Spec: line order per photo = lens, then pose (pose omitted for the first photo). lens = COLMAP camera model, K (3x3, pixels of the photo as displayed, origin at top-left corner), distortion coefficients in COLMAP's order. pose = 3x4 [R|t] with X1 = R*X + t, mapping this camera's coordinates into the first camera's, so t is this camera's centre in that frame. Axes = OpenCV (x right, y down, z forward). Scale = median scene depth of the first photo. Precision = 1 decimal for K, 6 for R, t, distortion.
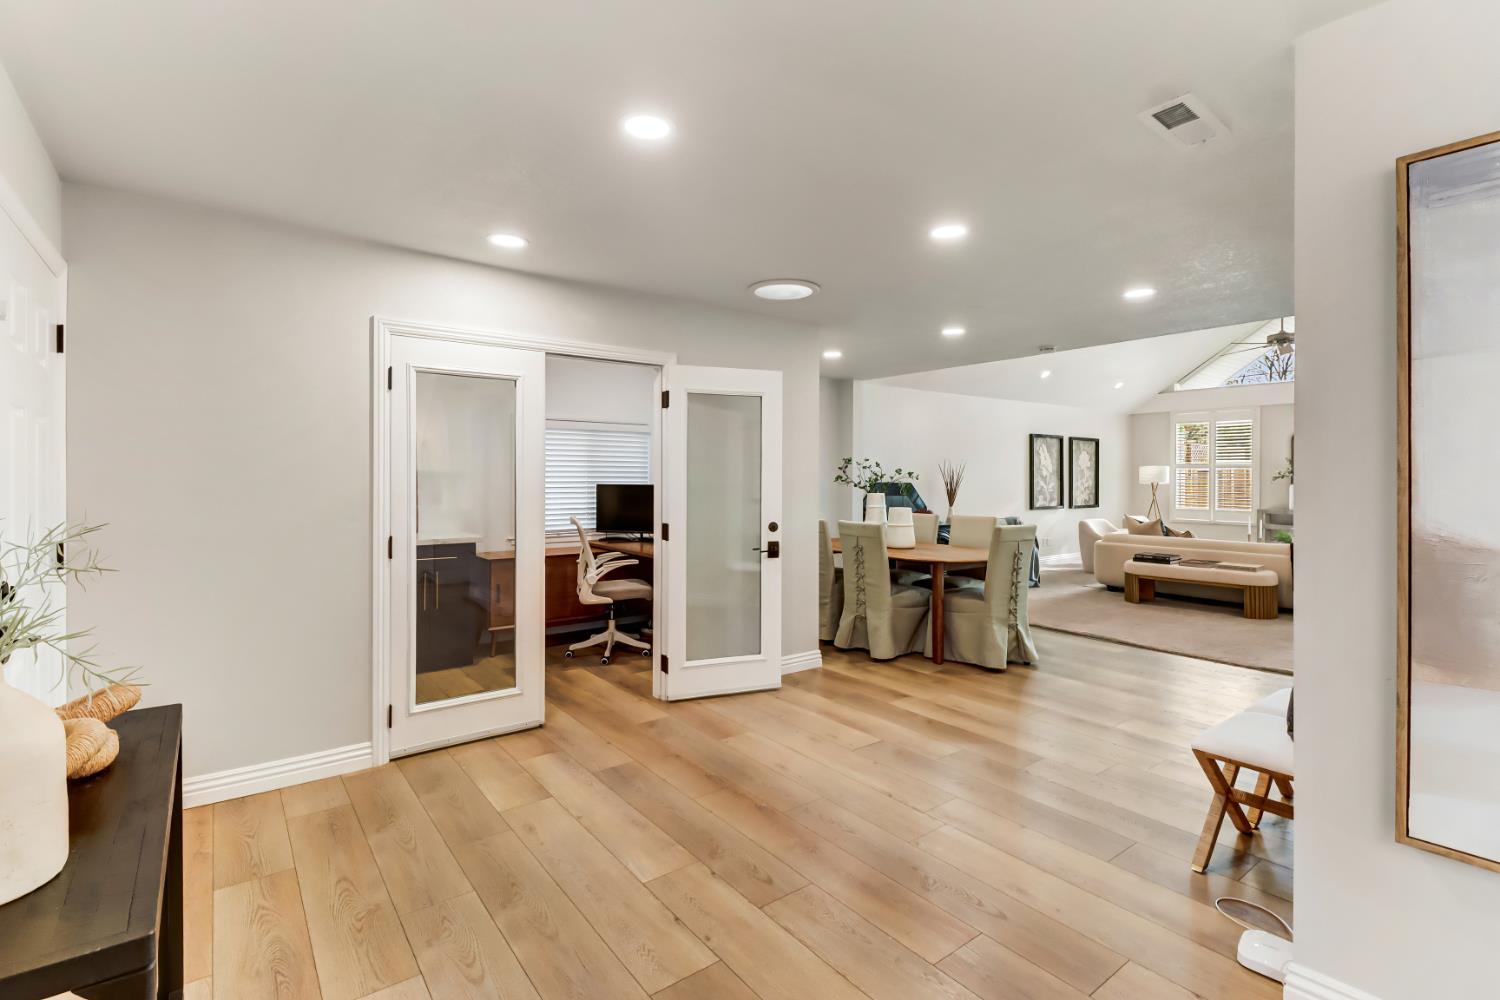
lens RADIAL K [[703.0, 0, 737.3], [0, 703.0, 479.2], [0, 0, 1]] dist [0.000446, -0.000524]
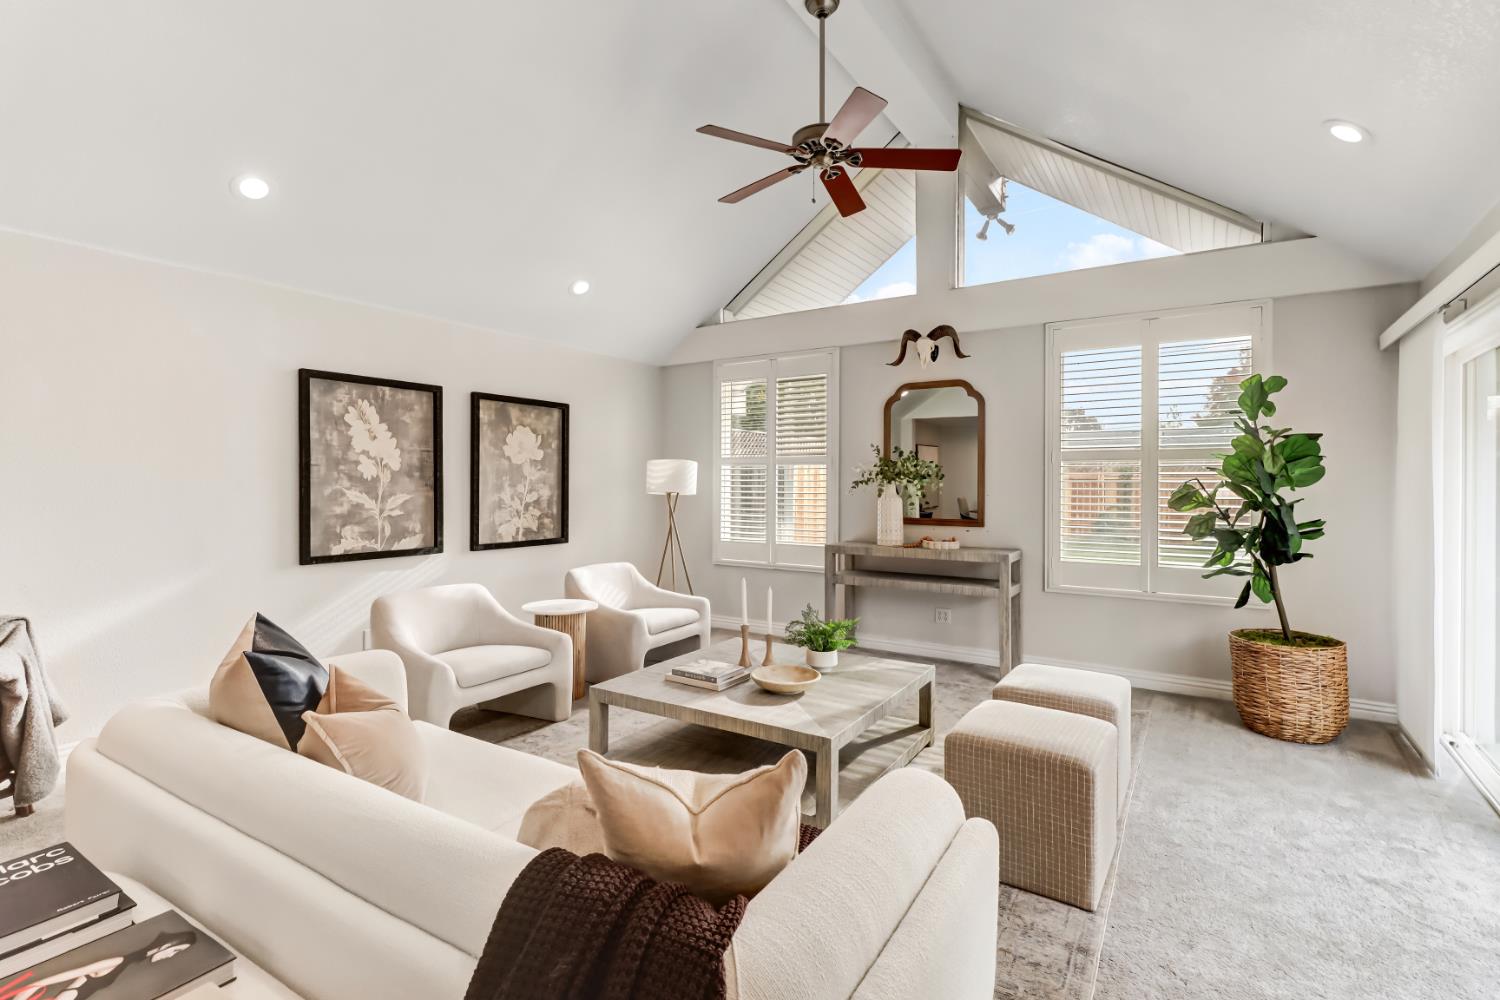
lens RADIAL K [[700.8, 0, 769.6], [0, 700.8, 486.0], [0, 0, 1]] dist [0.002516, -0.000261]
pose [[0.930848, -0.001304, 0.365403, 0.625972], [0.000603, 0.999998, 0.002034, -0.000864], [-0.365405, -0.001673, 0.930847, 0.657343]]
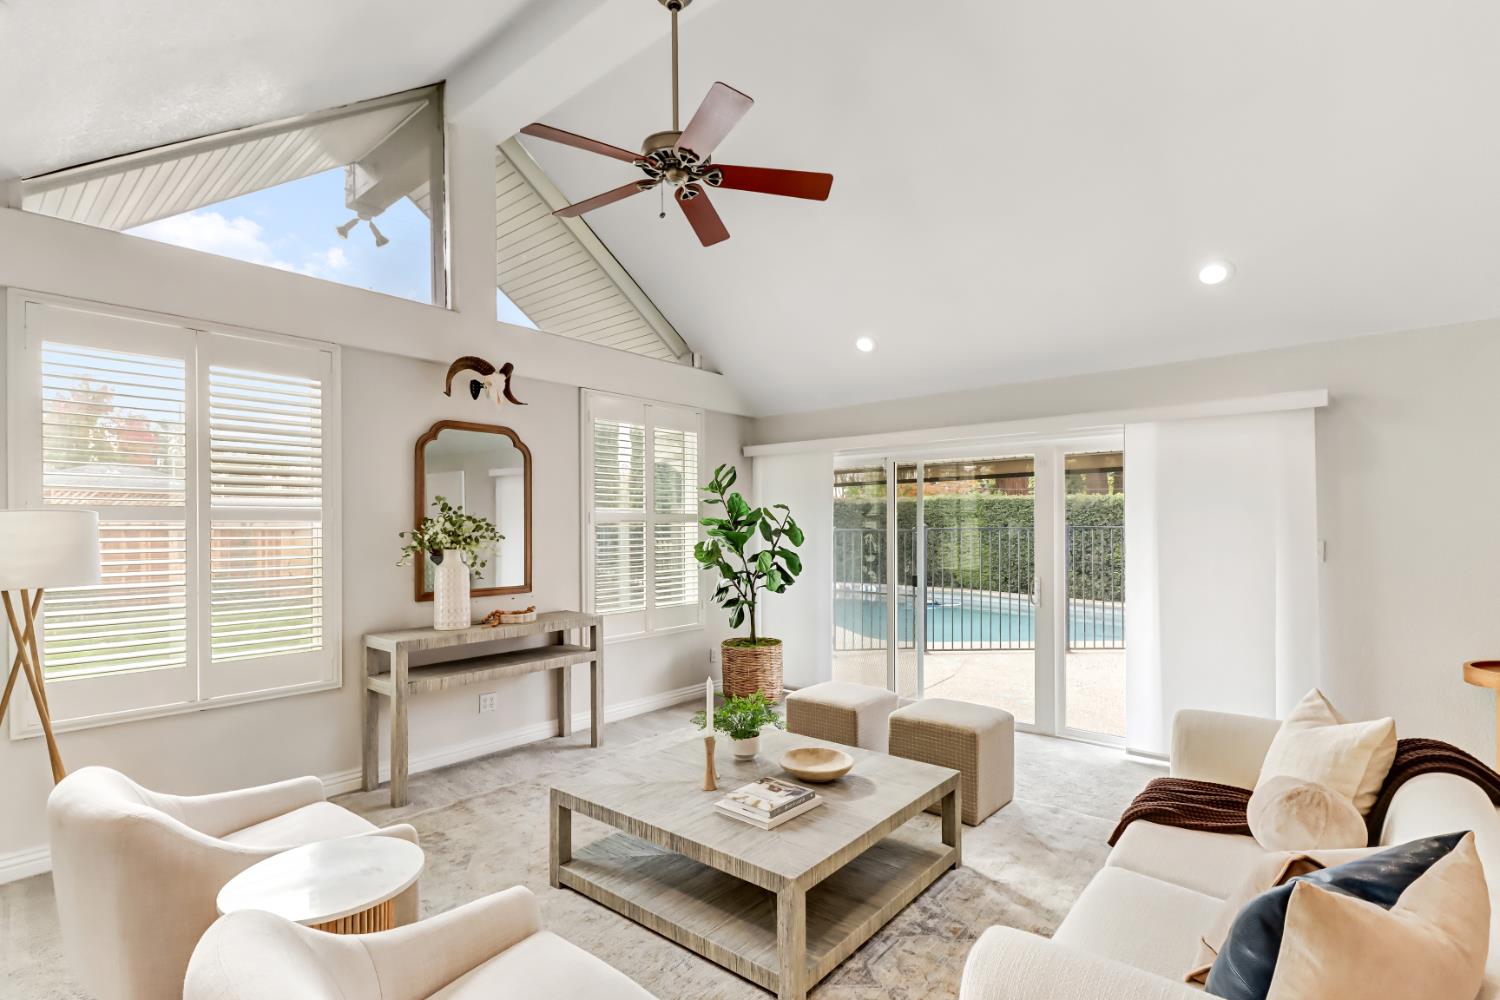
lens RADIAL K [[703.3, 0, 750.8], [0, 703.3, 519.0], [0, 0, 1]] dist [-0.000424, -0.000167]
pose [[-0.221924, 0.002492, 0.975061, 0.440560], [0.007279, 0.999973, -0.000899, -0.019625], [-0.975037, 0.006898, -0.221936, 1.094281]]
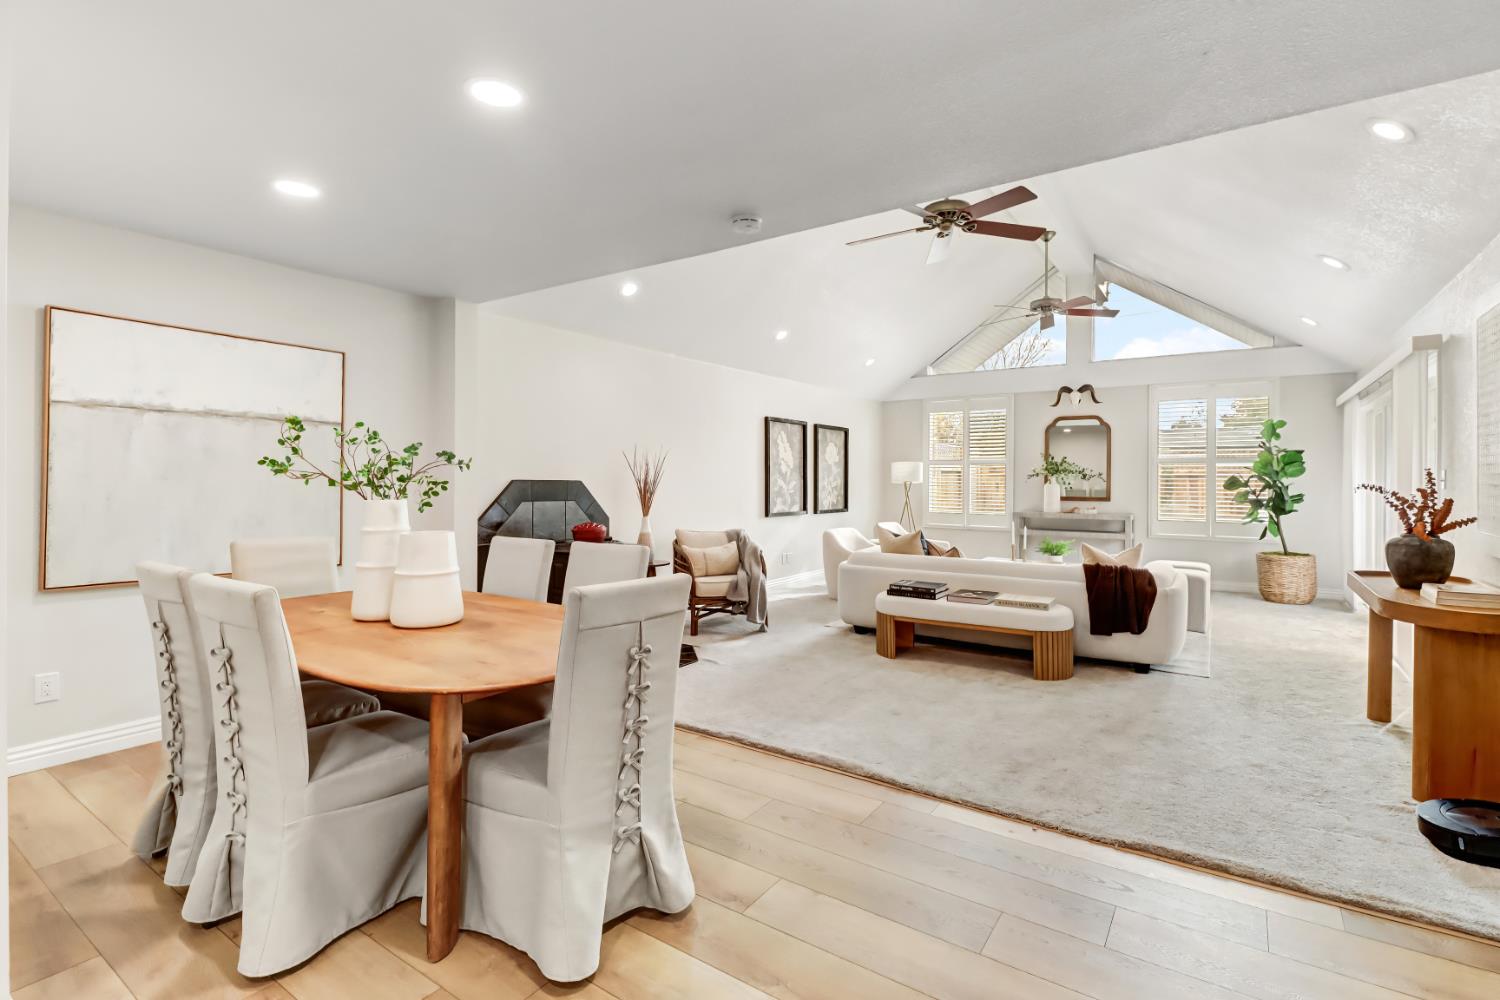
lens RADIAL K [[703.5, 0, 757.8], [0, 703.5, 478.6], [0, 0, 1]] dist [-0.002131, -0.000275]
pose [[0.943596, 0.001695, 0.331096, 0.192149], [-0.000899, 0.999996, -0.002558, 0.004808], [-0.331099, 0.002117, 0.943594, 0.350072]]
